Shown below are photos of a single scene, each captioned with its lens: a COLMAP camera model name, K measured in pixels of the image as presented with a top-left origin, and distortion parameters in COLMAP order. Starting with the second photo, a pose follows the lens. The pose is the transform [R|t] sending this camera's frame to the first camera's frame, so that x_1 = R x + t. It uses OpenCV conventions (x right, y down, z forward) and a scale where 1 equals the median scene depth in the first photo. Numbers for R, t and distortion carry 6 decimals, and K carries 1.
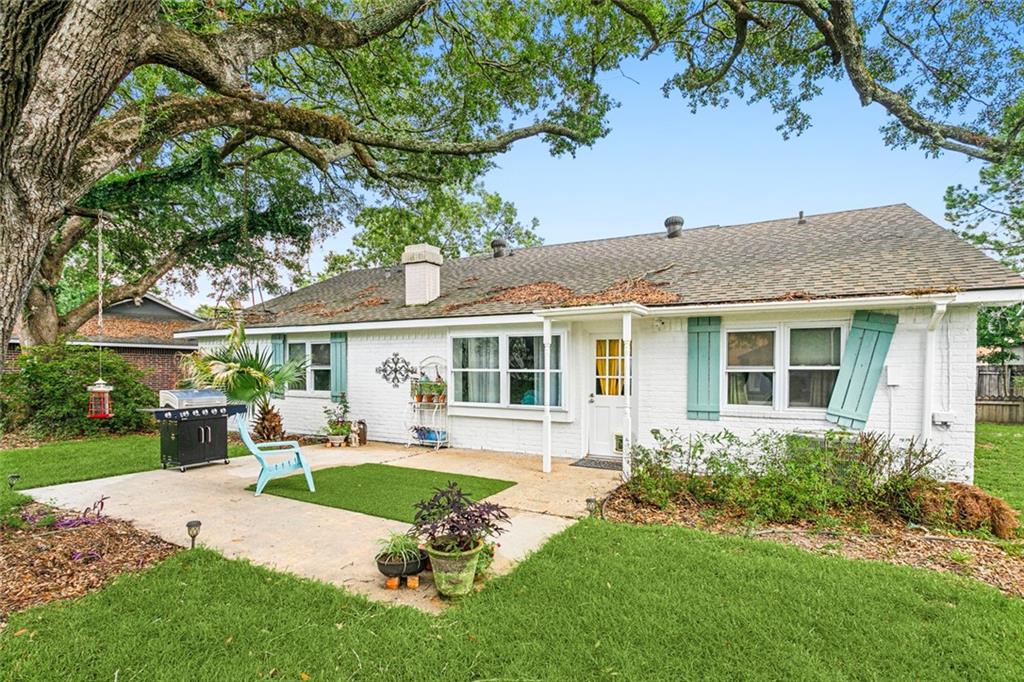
lens RADIAL K [[506.8, 0, 496.2], [0, 506.8, 370.5], [0, 0, 1]] dist [-0.001756, -0.000277]
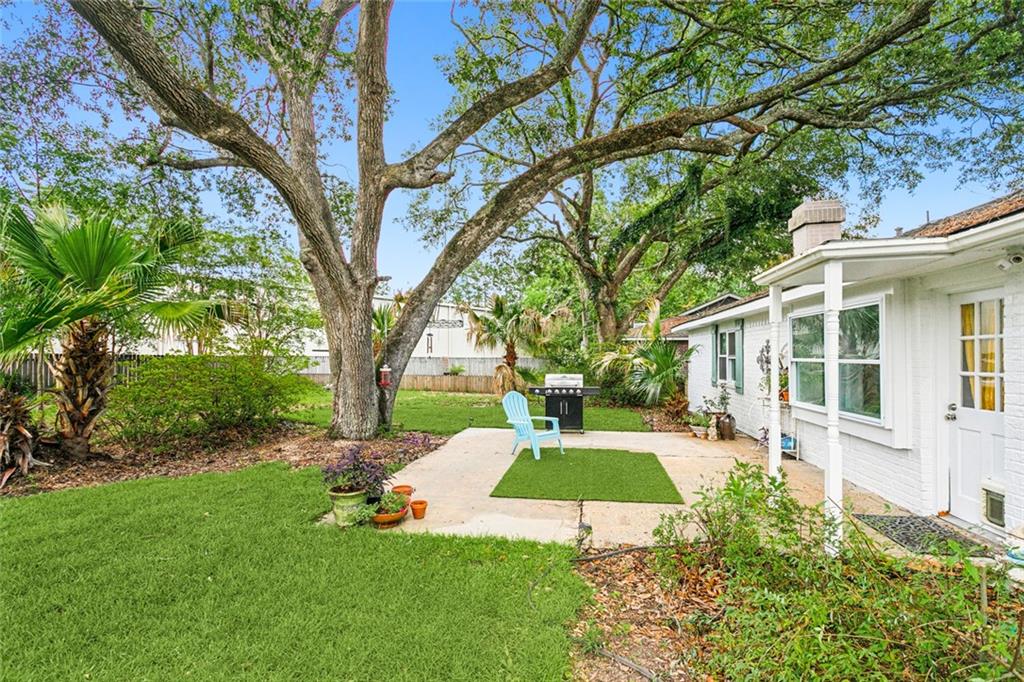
lens RADIAL K [[490.6, 0, 512.0], [0, 490.6, 341.0], [0, 0, 1]] dist [-0.001508, -0.000256]
pose [[0.355445, -0.033589, -0.934093, 0.450106], [-0.000150, 0.999352, -0.035992, -0.002476], [0.934697, 0.012933, 0.355210, 0.324068]]
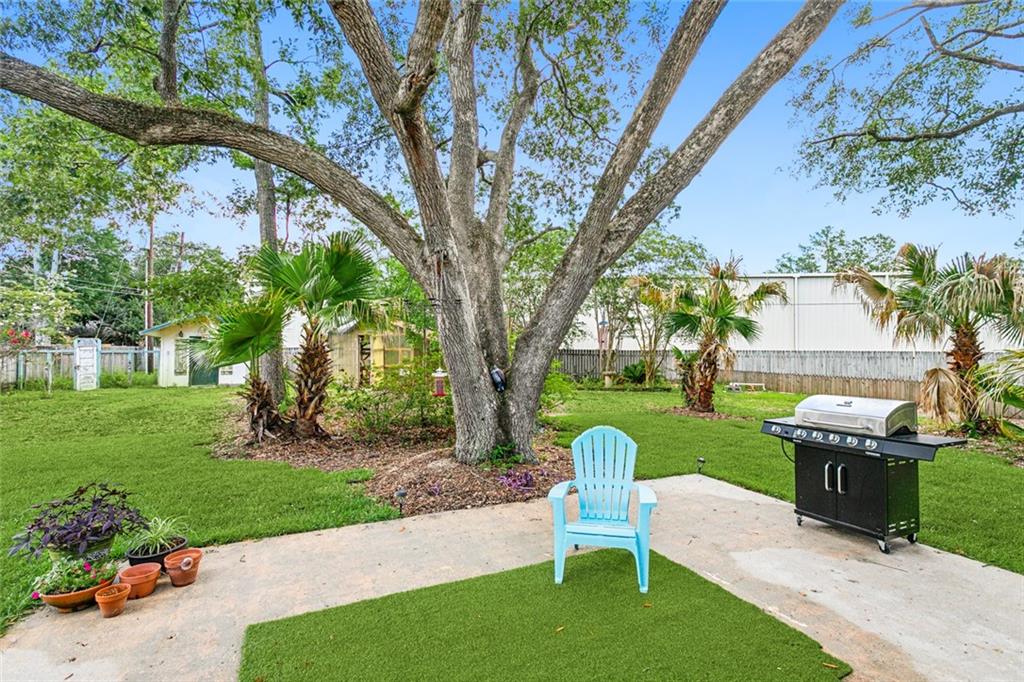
lens RADIAL K [[490.6, 0, 512.0], [0, 490.6, 341.0], [0, 0, 1]] dist [-0.001508, -0.000256]
pose [[-0.566322, -0.016758, -0.824014, 0.082323], [-0.005827, 0.999850, -0.016329, -0.014804], [0.824164, -0.004446, -0.566334, 0.790052]]
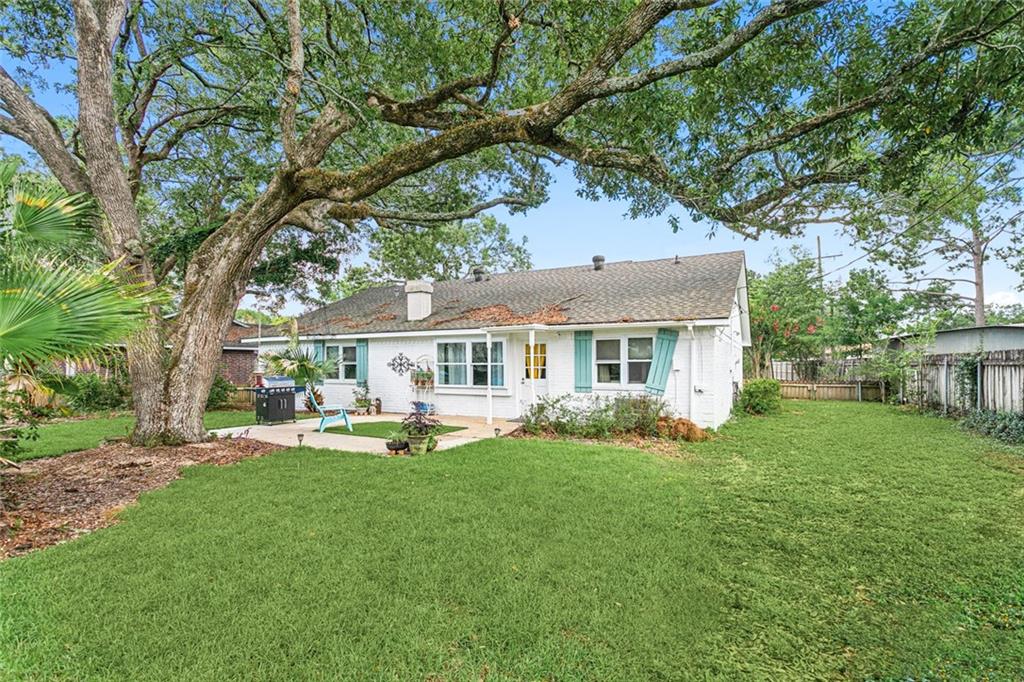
lens RADIAL K [[479.6, 0, 510.5], [0, 479.6, 355.4], [0, 0, 1]] dist [-0.001930, -0.000110]
pose [[0.999887, -0.006329, 0.013615, 0.113116], [0.006638, 0.999719, -0.022748, 0.007649], [-0.013467, 0.022836, 0.999649, -0.445674]]
